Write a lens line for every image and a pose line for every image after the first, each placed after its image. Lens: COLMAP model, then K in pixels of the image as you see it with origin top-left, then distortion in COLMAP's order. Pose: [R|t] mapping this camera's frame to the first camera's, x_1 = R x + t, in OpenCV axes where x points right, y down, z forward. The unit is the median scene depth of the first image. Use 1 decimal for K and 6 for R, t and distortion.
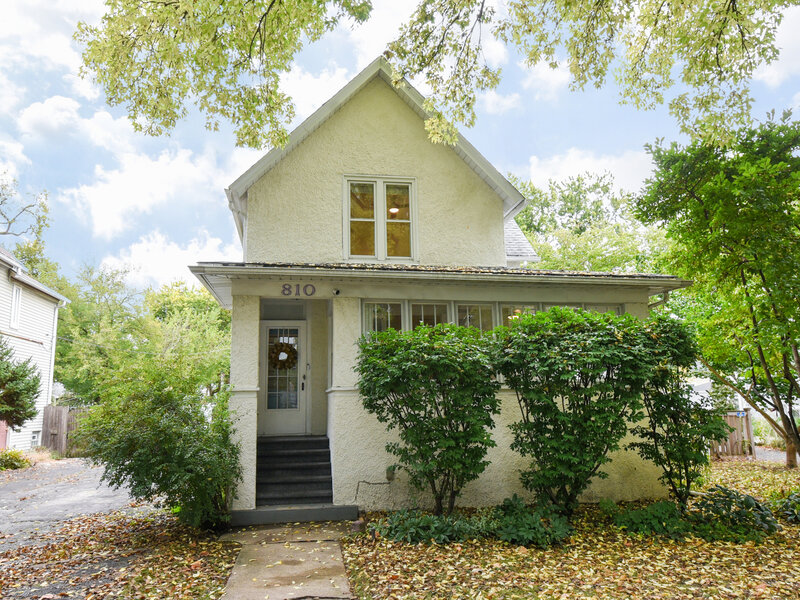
lens RADIAL K [[571.6, 0, 400.0], [0, 571.6, 300.0], [0, 0, 1]] dist [-0.005180, -0.000675]
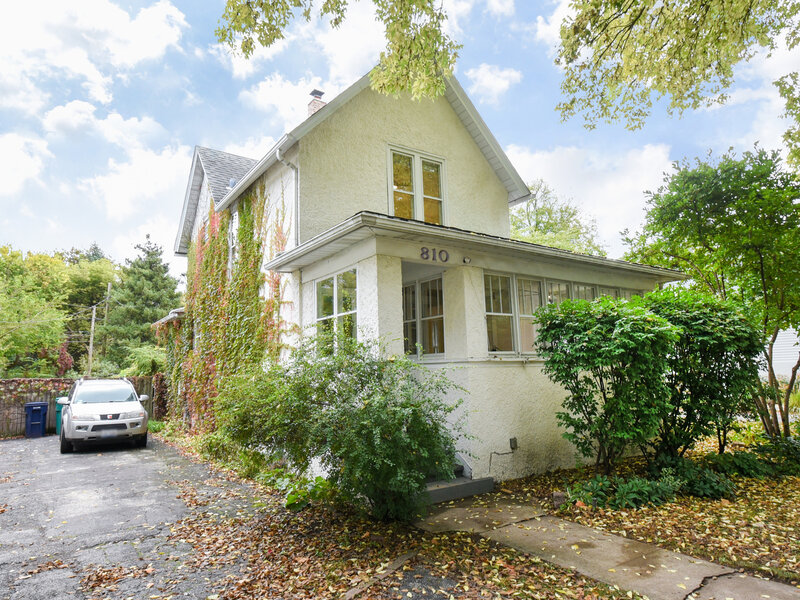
lens RADIAL K [[497.5, 0, 400.0], [0, 497.5, 300.0], [0, 0, 1]] dist [-0.001929, -0.001497]
pose [[0.909717, 0.051032, 0.412080, -0.503571], [-0.062581, 0.997934, 0.014571, 0.042828], [-0.410485, -0.039043, 0.911031, 0.248257]]
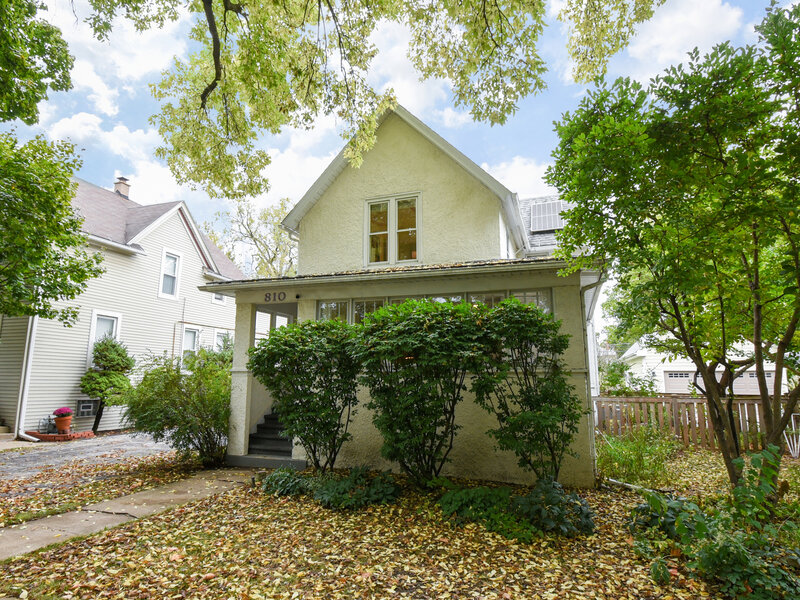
lens RADIAL K [[472.6, 0, 400.0], [0, 472.6, 300.0], [0, 0, 1]] dist [0.025134, -0.000093]
pose [[0.868819, -0.061873, -0.491248, 0.562891], [0.069209, 0.997597, -0.003244, 0.012340], [0.490268, -0.031180, 0.871014, 0.152401]]
